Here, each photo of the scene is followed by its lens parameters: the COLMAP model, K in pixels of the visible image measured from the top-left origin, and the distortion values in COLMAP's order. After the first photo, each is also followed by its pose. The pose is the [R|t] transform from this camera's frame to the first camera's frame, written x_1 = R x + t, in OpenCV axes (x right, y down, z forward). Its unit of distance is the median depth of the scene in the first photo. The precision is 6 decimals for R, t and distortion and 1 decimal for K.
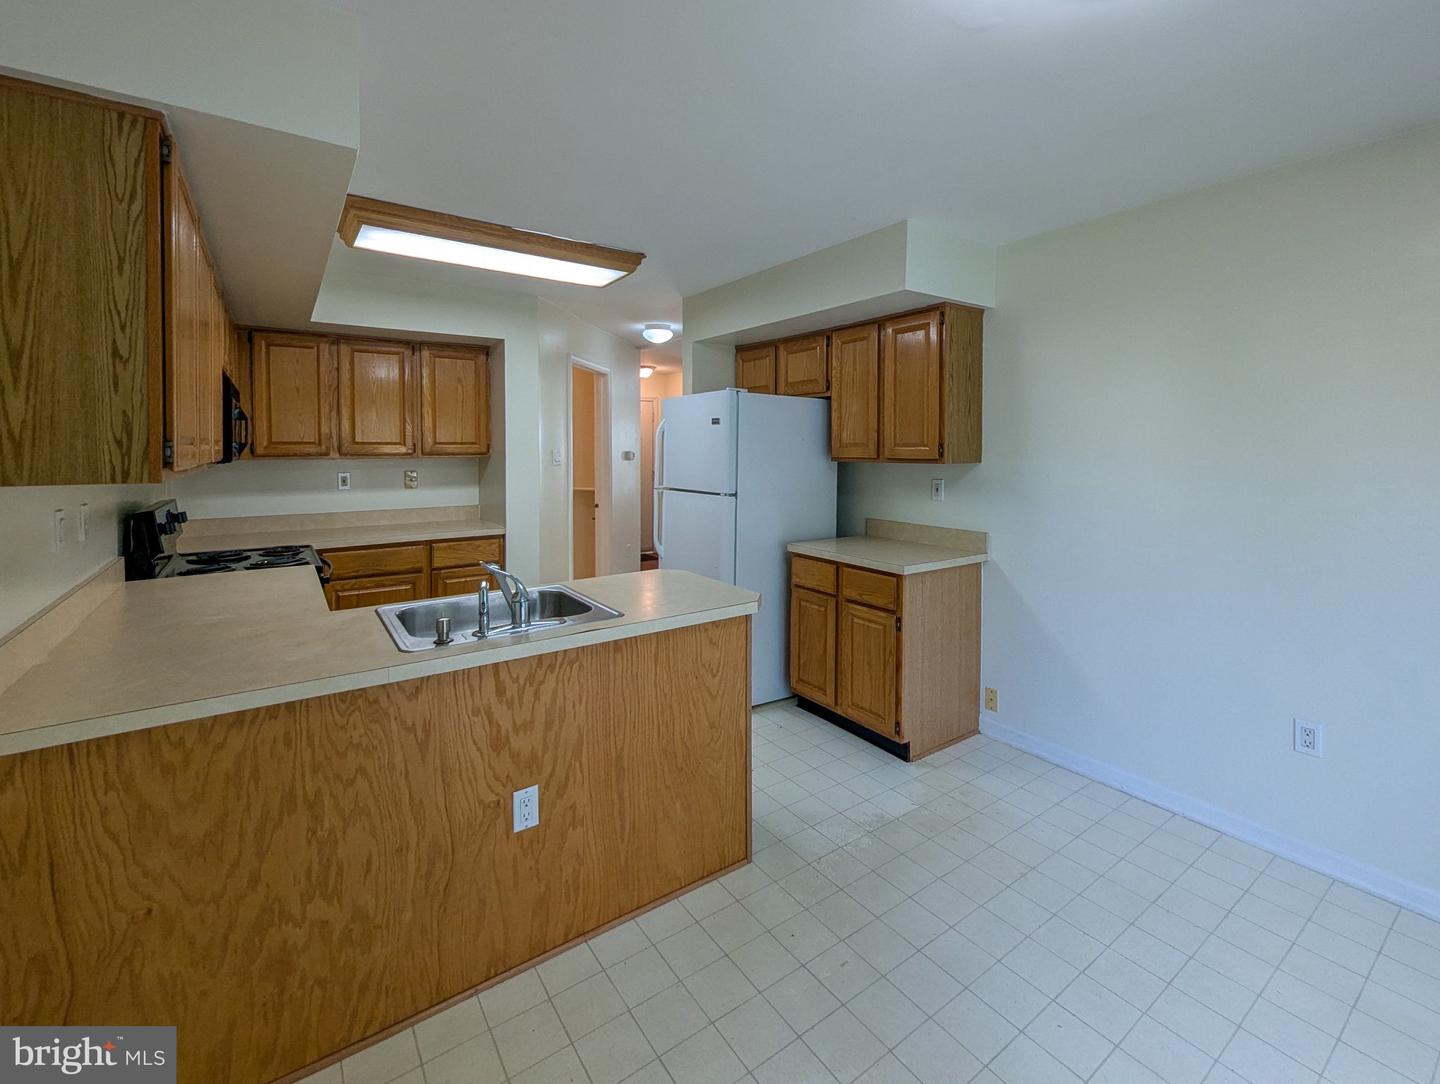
lens RADIAL K [[635.0, 0, 723.3], [0, 635.0, 458.0], [0, 0, 1]] dist [-0.000295, 0.000050]
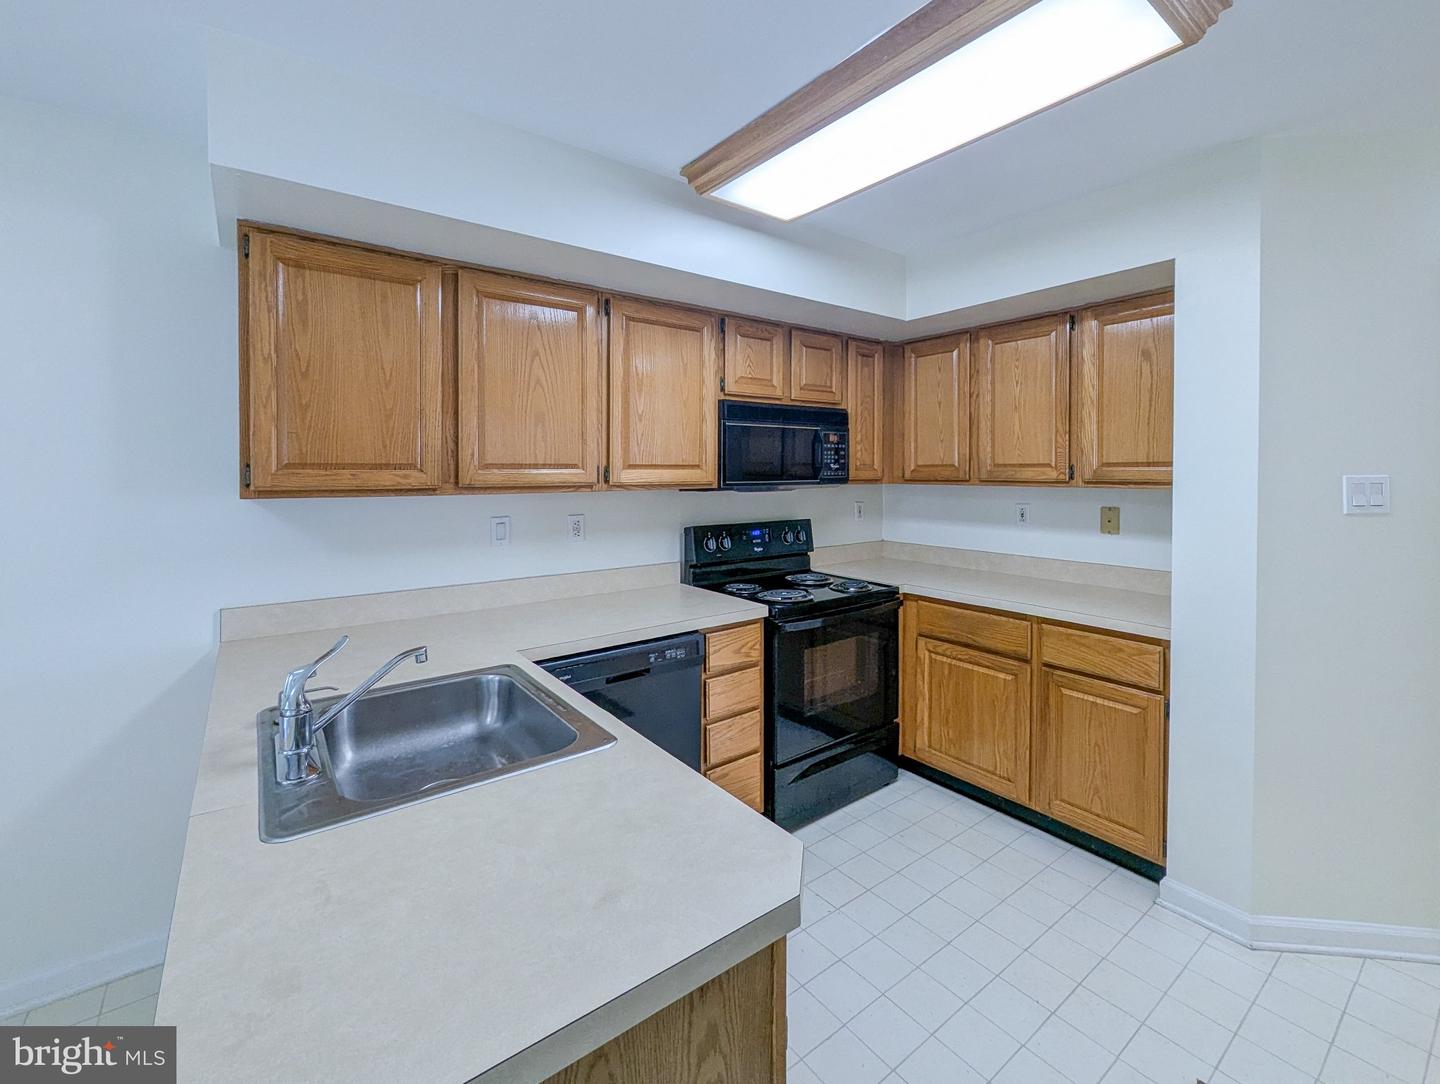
lens RADIAL K [[623.5, 0, 719.8], [0, 623.5, 473.5], [0, 0, 1]] dist [0.000816, 0.000288]
pose [[0.032549, 0.004597, -0.999460, 0.330750], [-0.016378, 0.999858, 0.004065, -0.025476], [0.999336, 0.016237, 0.032619, 1.418624]]
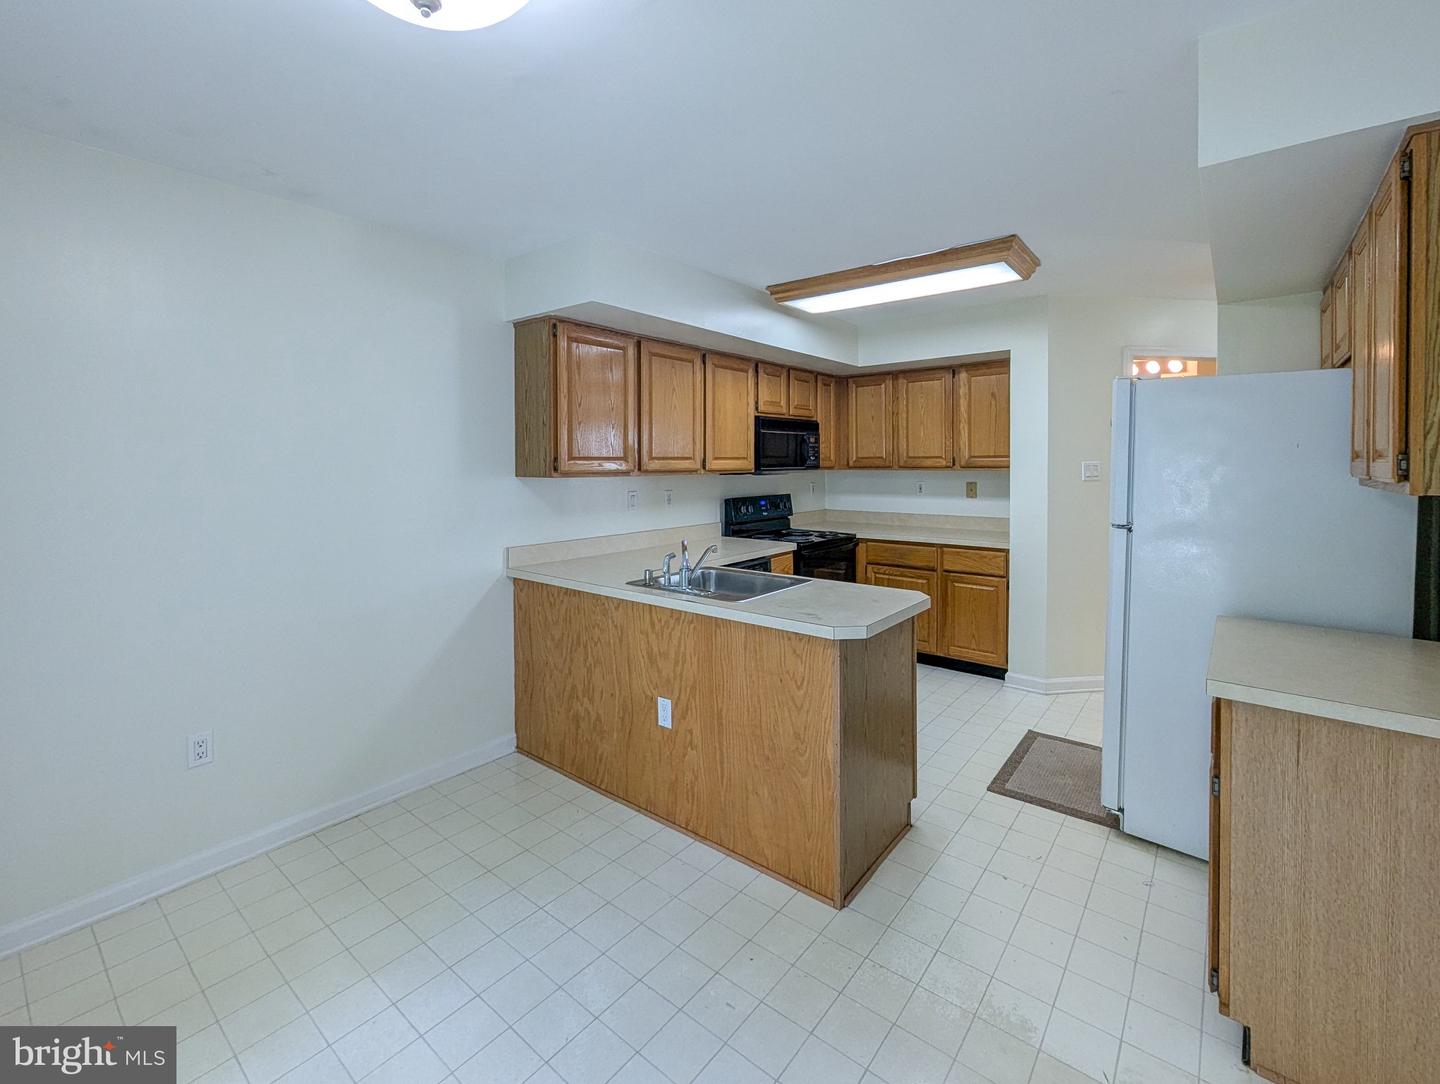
lens RADIAL K [[627.9, 0, 724.3], [0, 627.9, 466.2], [0, 0, 1]] dist [-0.000264, 0.000076]
pose [[0.279097, 0.005510, -0.960247, 1.056169], [-0.012044, 0.999925, 0.002237, -0.011062], [0.960187, 0.010941, 0.279142, 0.702710]]
